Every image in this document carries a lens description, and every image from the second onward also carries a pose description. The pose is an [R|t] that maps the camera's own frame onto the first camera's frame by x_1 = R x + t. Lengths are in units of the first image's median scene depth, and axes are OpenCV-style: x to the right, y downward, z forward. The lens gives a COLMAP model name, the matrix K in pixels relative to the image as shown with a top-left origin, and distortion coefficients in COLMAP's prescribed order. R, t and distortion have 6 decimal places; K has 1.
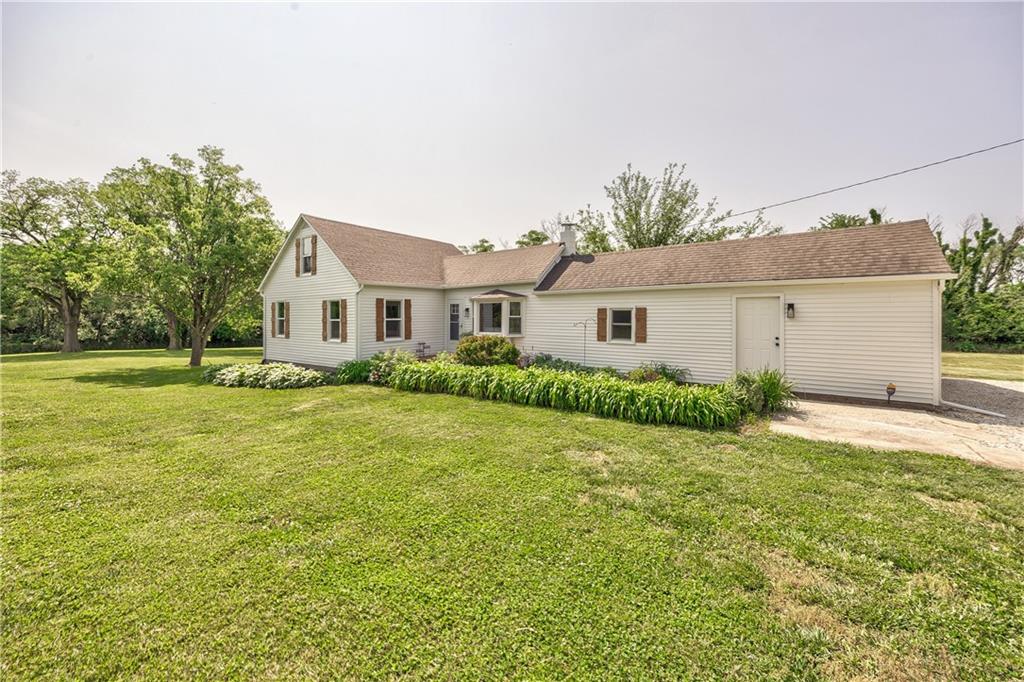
lens RADIAL K [[406.6, 0, 512.1], [0, 406.6, 312.6], [0, 0, 1]] dist [-0.000948, -0.000163]
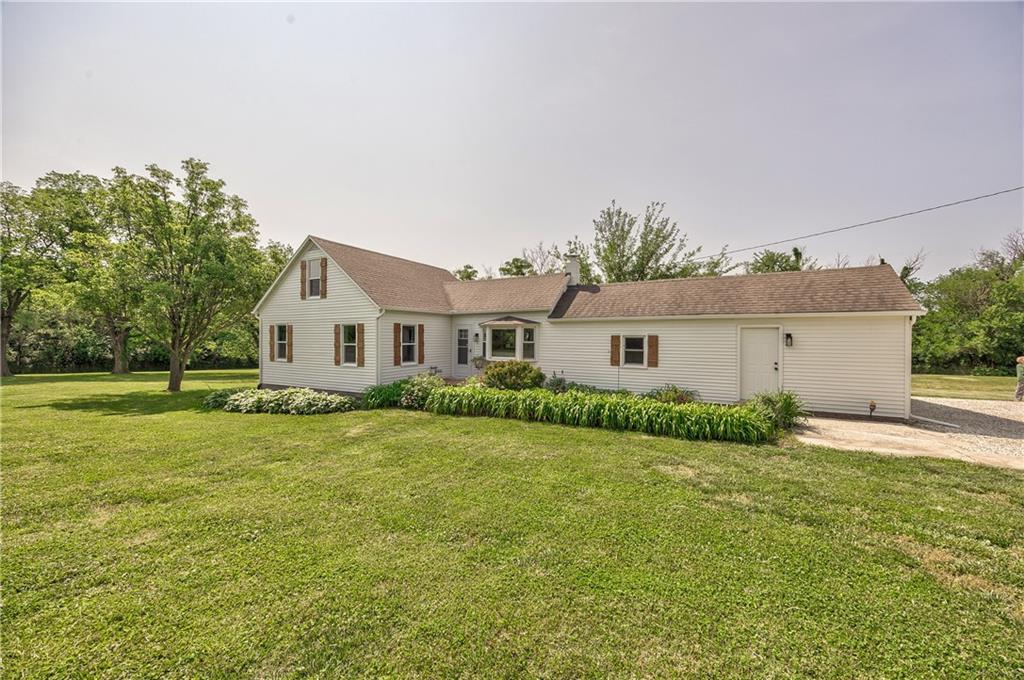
lens RADIAL K [[395.5, 0, 512.0], [0, 395.5, 340.0], [0, 0, 1]] dist [-0.001301, -0.000005]
pose [[0.991746, 0.007169, 0.128018, -0.176751], [-0.008735, 0.999894, 0.011671, -0.007572], [-0.127920, -0.012693, 0.991703, -0.012951]]
